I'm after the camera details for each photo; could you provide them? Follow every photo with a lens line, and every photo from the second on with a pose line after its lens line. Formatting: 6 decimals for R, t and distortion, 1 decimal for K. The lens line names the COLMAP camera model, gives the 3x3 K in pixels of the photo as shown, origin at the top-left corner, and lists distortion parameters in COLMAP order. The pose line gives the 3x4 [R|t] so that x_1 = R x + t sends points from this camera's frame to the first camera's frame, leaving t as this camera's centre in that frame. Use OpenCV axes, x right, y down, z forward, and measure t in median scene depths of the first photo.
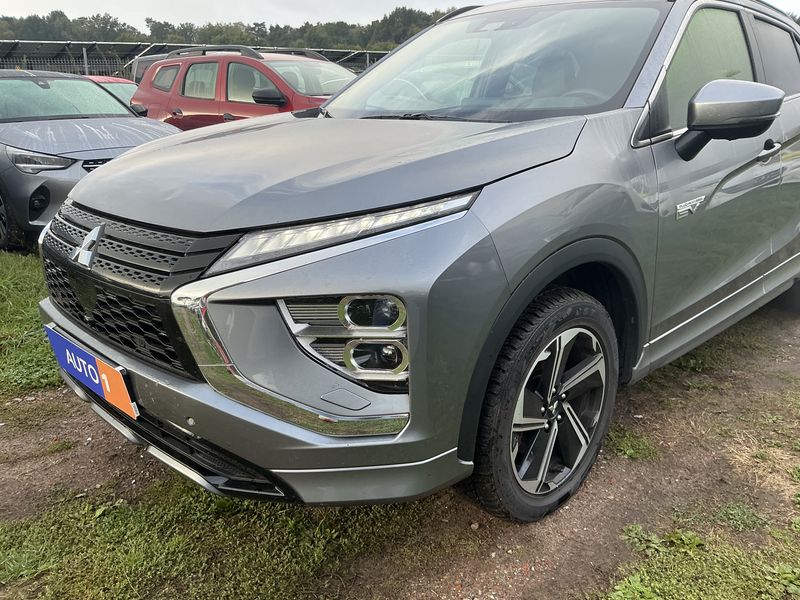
lens RADIAL K [[689.7, 0, 392.7], [0, 689.7, 303.4], [0, 0, 1]] dist [0.027840, -0.080054]
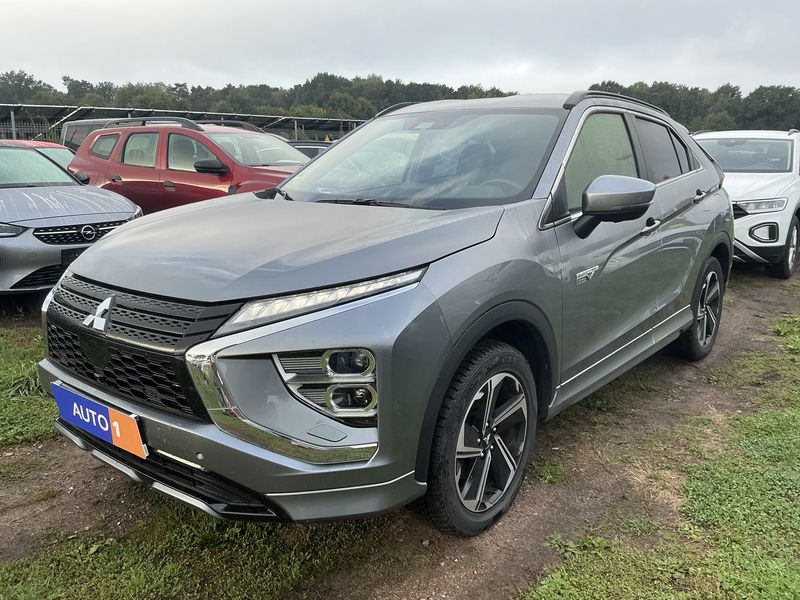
lens RADIAL K [[689.7, 0, 400.2], [0, 689.7, 295.9], [0, 0, 1]] dist [0.027840, -0.080054]
pose [[0.992737, -0.010873, 0.119811, -0.063432], [0.021957, 0.995555, -0.091585, 0.006245], [-0.118282, 0.093550, 0.988563, -0.214403]]
